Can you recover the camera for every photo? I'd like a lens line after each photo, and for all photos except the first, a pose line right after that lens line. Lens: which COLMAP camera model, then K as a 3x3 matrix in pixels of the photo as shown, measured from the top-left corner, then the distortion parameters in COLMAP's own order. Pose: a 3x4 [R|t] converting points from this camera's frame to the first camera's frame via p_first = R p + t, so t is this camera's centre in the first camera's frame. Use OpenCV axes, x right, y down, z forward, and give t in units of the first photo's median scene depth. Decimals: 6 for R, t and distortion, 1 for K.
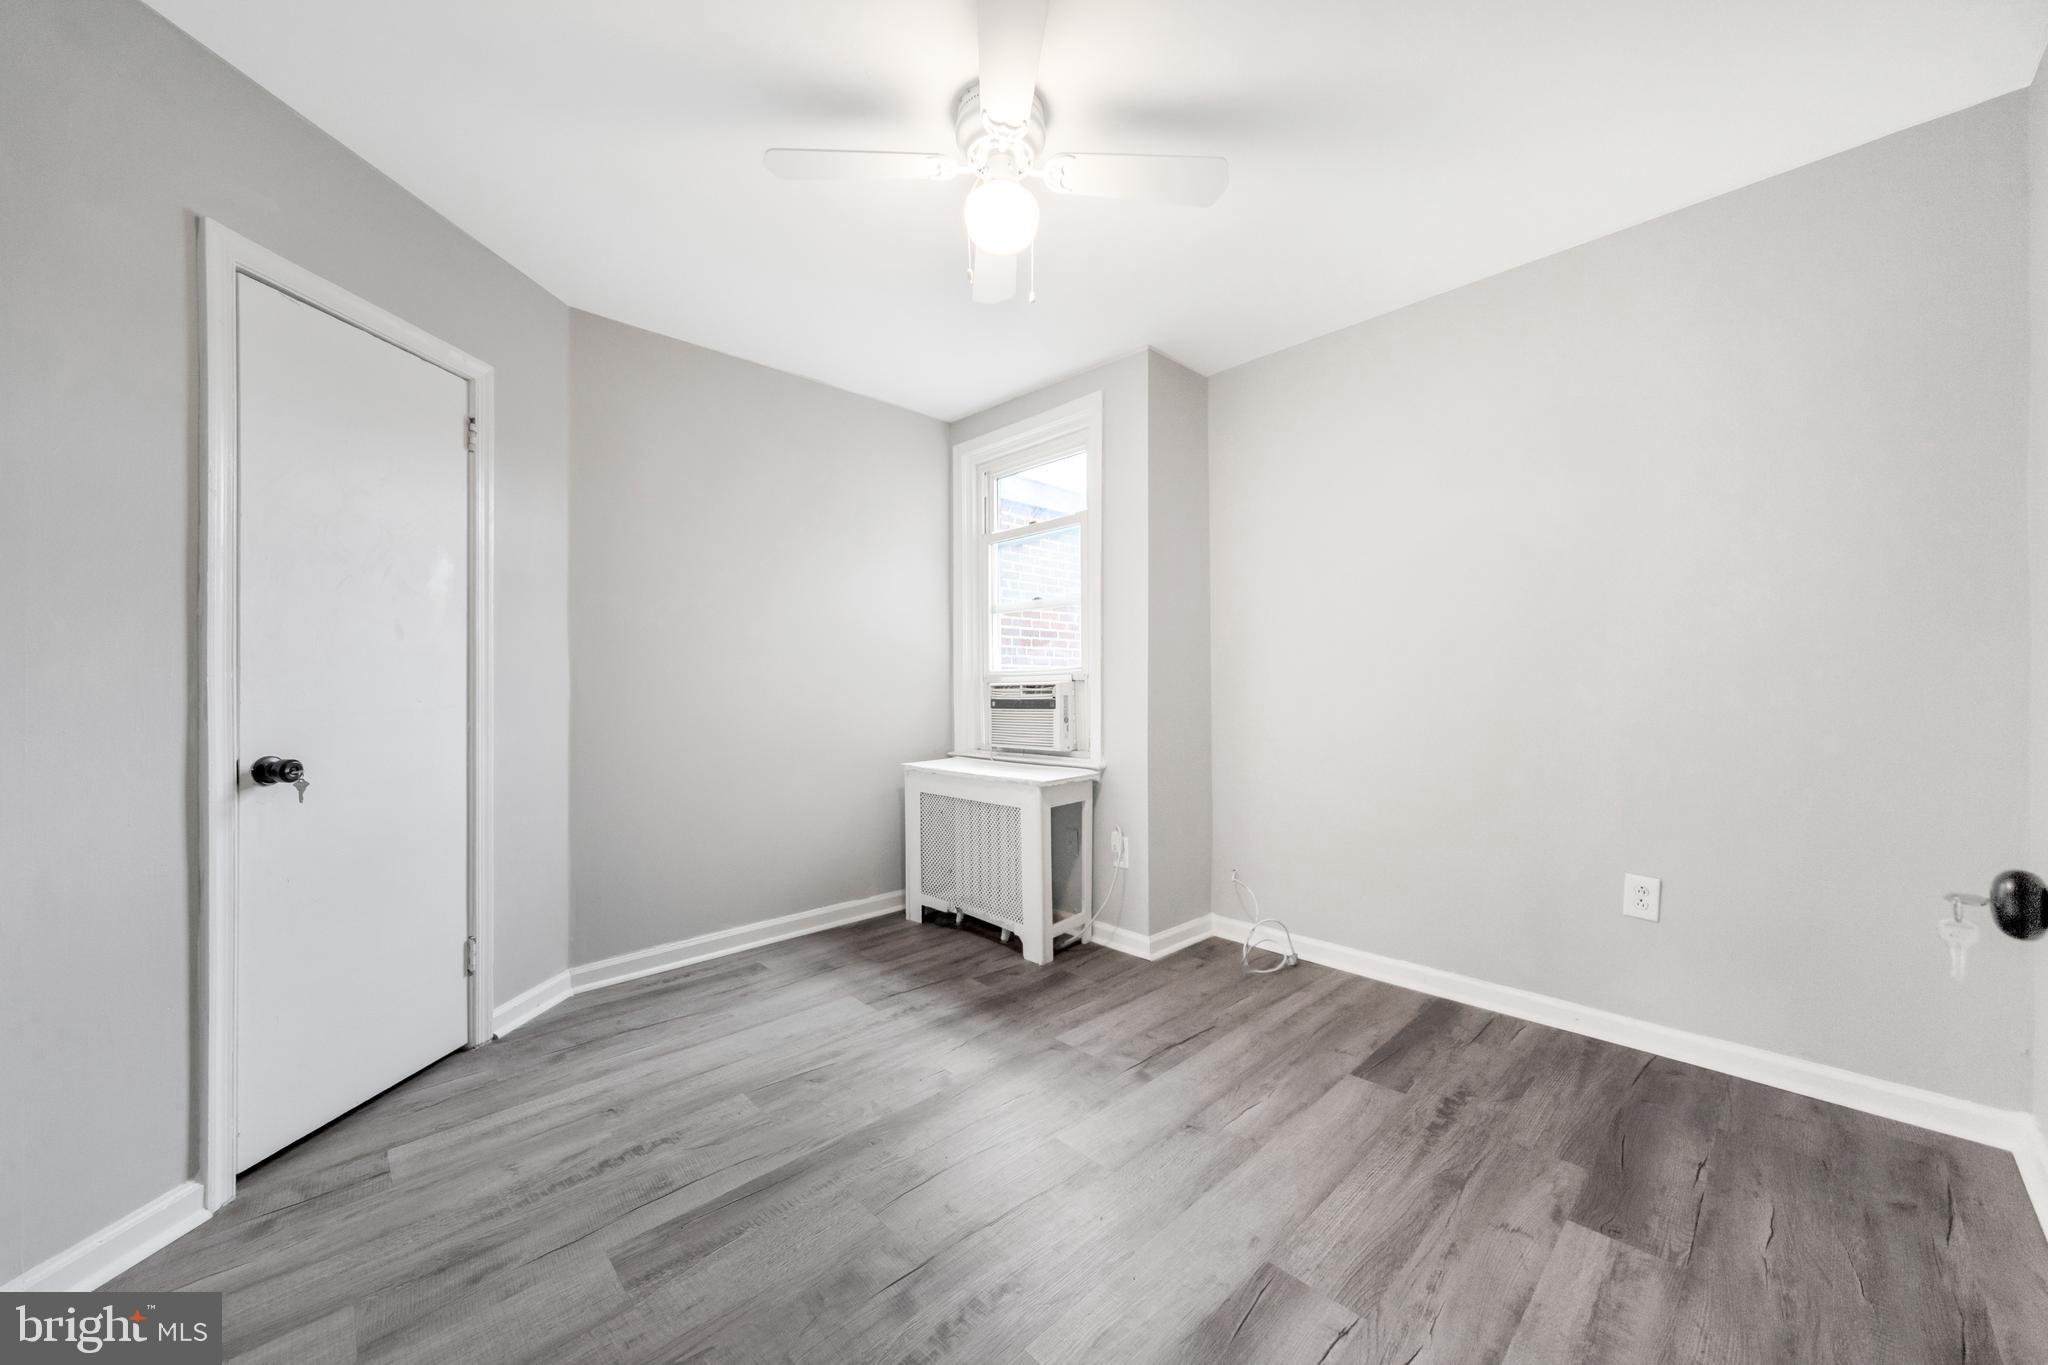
lens RADIAL K [[740.0, 0, 1024.0], [0, 740.0, 682.5], [0, 0, 1]] dist [0.000331, -0.000430]
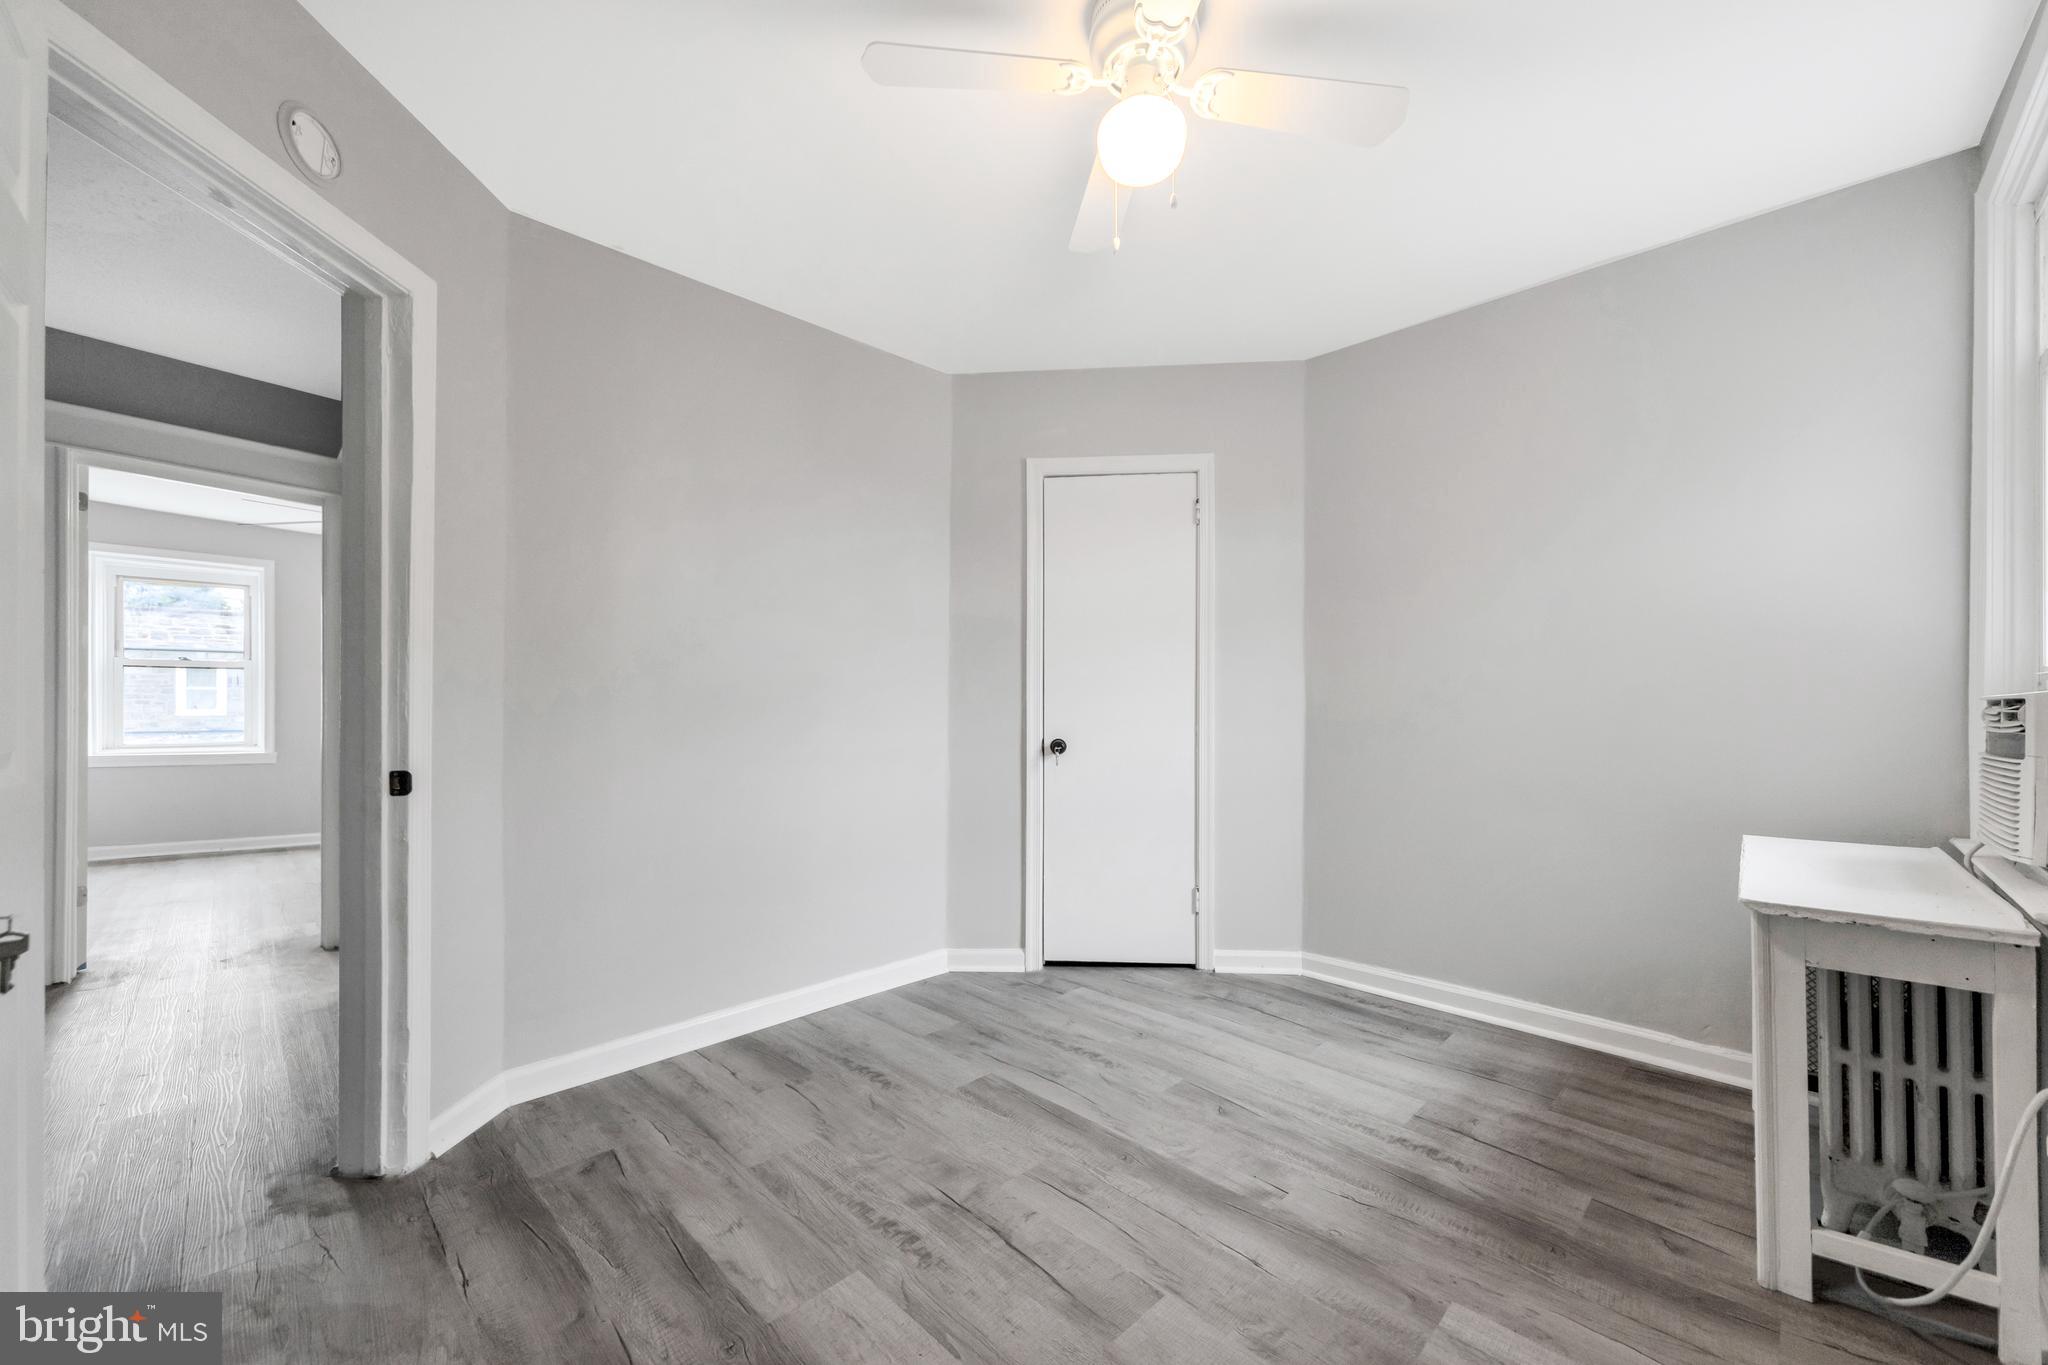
lens RADIAL K [[769.4, 0, 1022.6], [0, 769.4, 689.1], [0, 0, 1]] dist [0.001534, -0.000203]
pose [[0.037547, -0.010143, -0.999243, 0.635010], [0.002752, 0.999946, -0.010047, 0.000070], [0.999291, -0.002372, 0.037572, 0.628830]]
